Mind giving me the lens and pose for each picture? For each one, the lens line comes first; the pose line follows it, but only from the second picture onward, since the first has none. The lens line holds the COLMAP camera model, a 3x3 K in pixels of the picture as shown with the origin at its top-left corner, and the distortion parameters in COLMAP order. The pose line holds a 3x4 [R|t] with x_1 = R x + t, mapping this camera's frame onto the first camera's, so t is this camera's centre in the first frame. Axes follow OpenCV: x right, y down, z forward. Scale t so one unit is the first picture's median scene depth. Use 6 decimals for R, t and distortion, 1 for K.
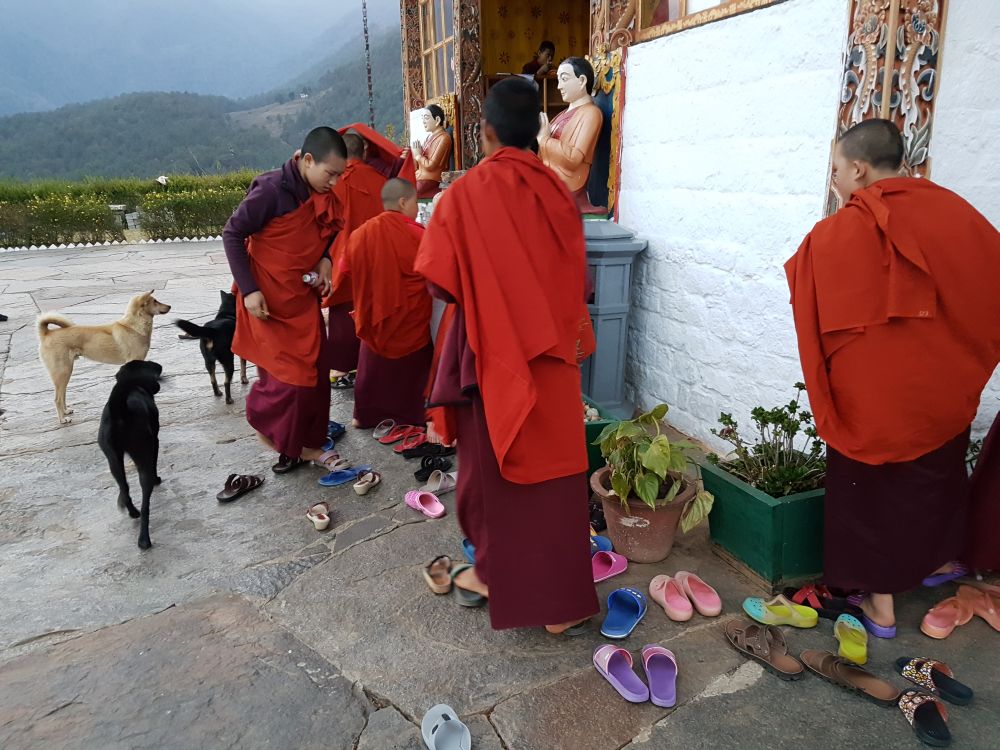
lens RADIAL K [[776.5, 0, 496.5], [0, 776.5, 418.6], [0, 0, 1]] dist [0.100019, -0.151393]
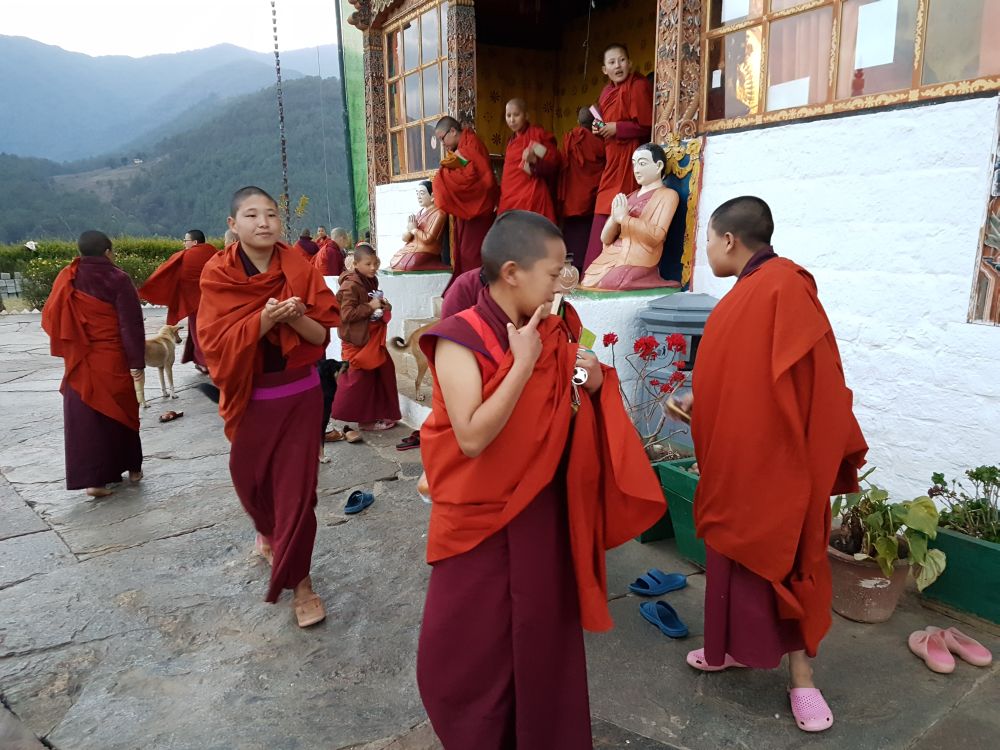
lens RADIAL K [[776.5, 0, 496.5], [0, 776.5, 418.6], [0, 0, 1]] dist [0.100019, -0.151393]
pose [[0.979829, -0.025104, 0.198253, -0.315096], [0.041947, 0.995813, -0.081218, -0.011656], [-0.195384, 0.087895, 0.976780, 0.036515]]
